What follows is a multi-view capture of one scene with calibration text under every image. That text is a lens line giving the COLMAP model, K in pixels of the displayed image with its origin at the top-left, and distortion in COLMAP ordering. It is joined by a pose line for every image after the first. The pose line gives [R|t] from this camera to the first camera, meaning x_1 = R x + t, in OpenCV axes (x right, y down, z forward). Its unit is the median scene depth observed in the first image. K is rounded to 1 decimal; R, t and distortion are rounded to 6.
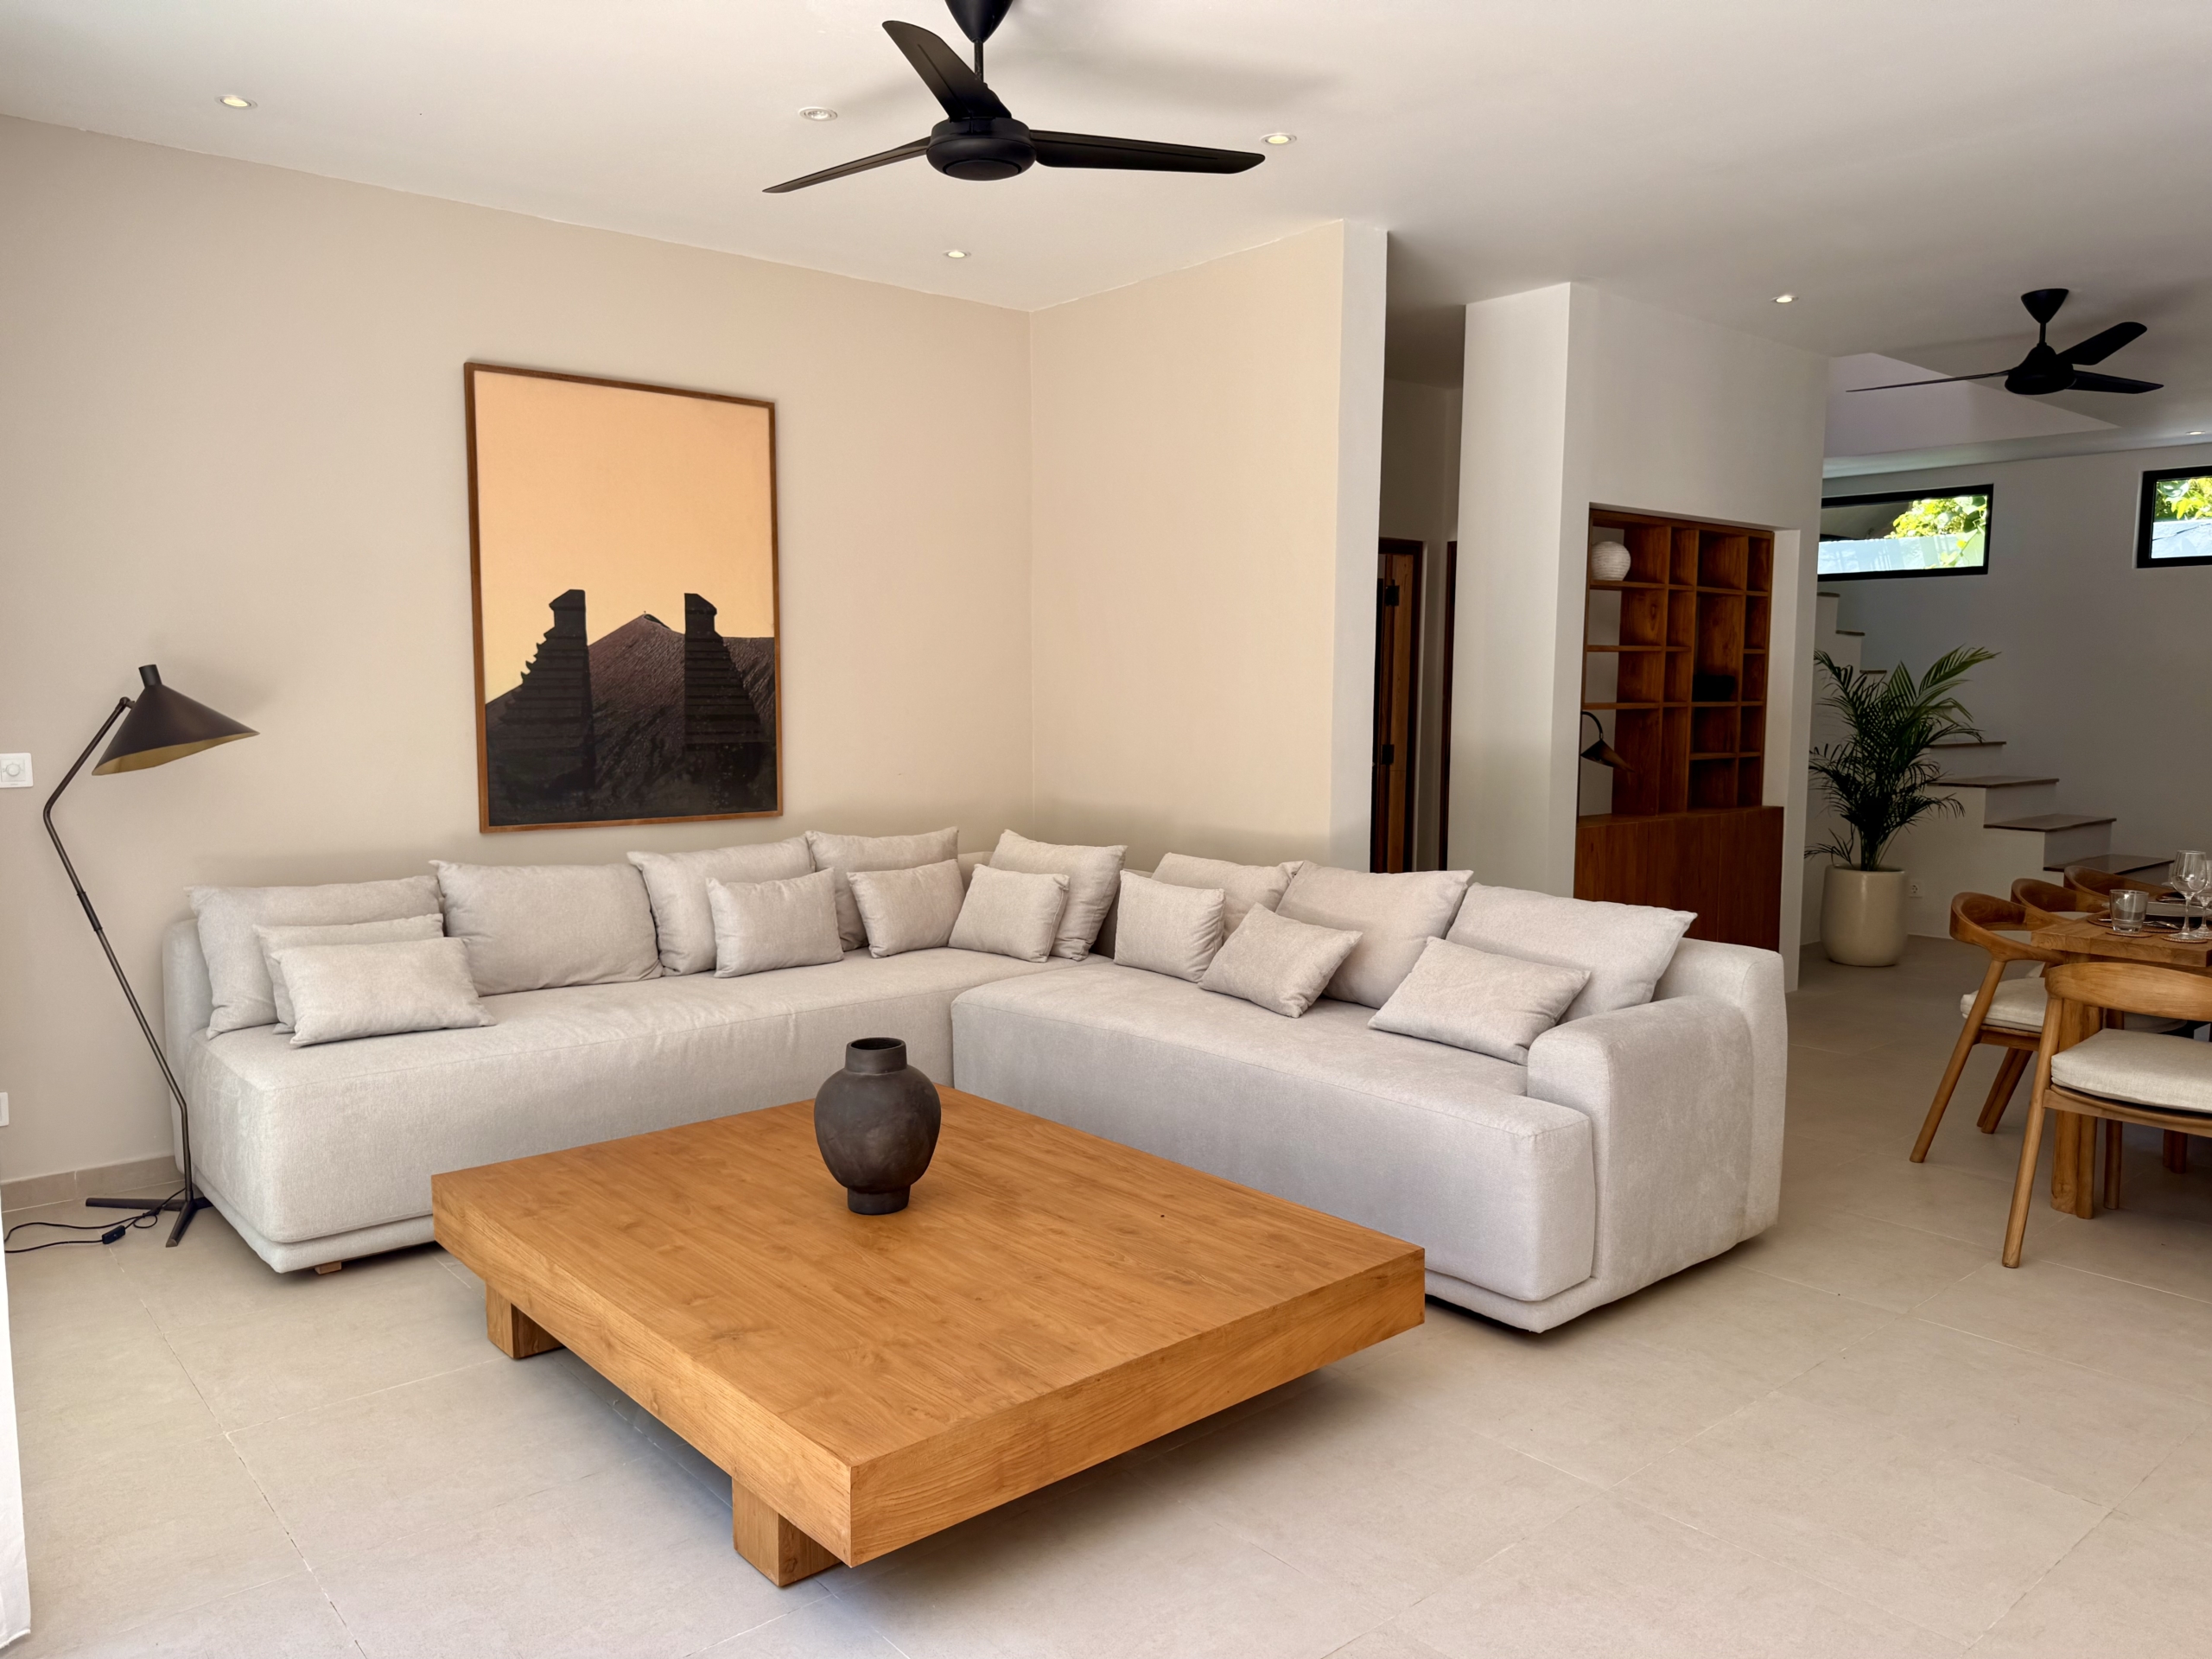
lens RADIAL K [[1581.8, 0, 1103.0], [0, 1581.8, 833.4], [0, 0, 1]] dist [0.039484, -0.055343]
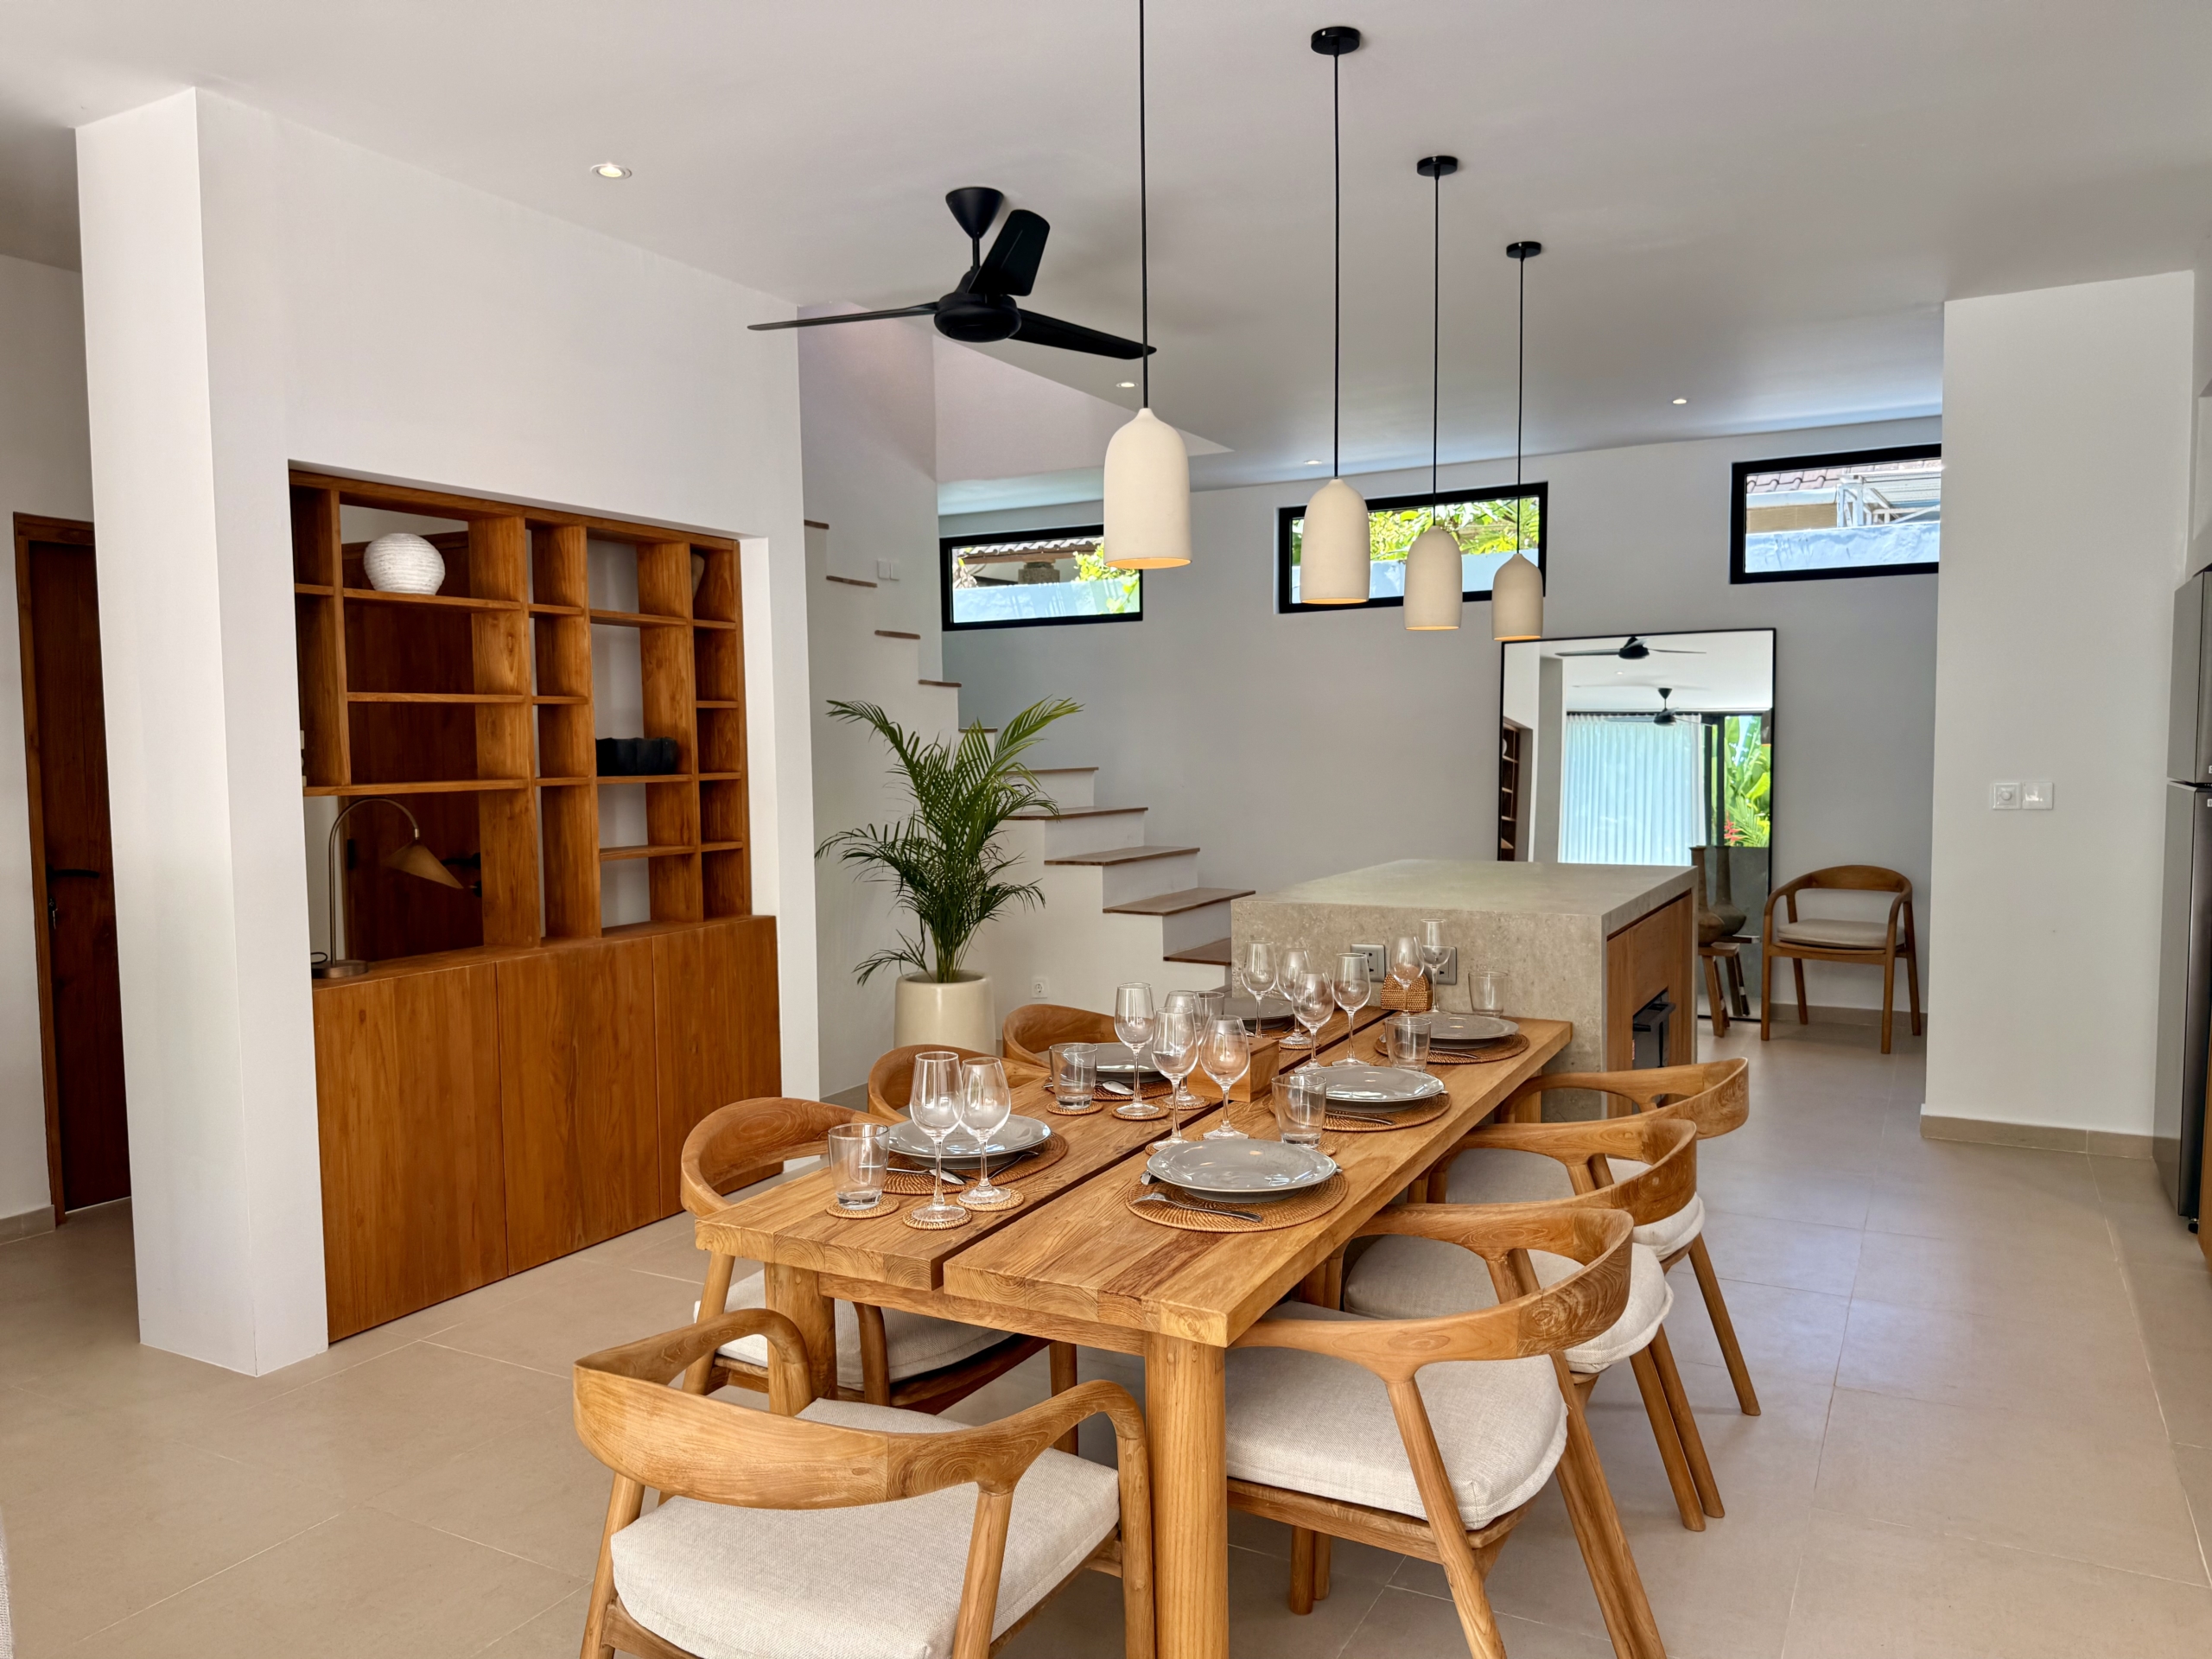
lens RADIAL K [[1581.8, 0, 1110.7], [0, 1581.8, 828.9], [0, 0, 1]] dist [0.039484, -0.055343]
pose [[0.928417, -0.034829, 0.369904, 0.302658], [0.049747, 0.998285, -0.030863, -0.026332], [-0.368194, 0.047056, 0.928557, 0.265071]]
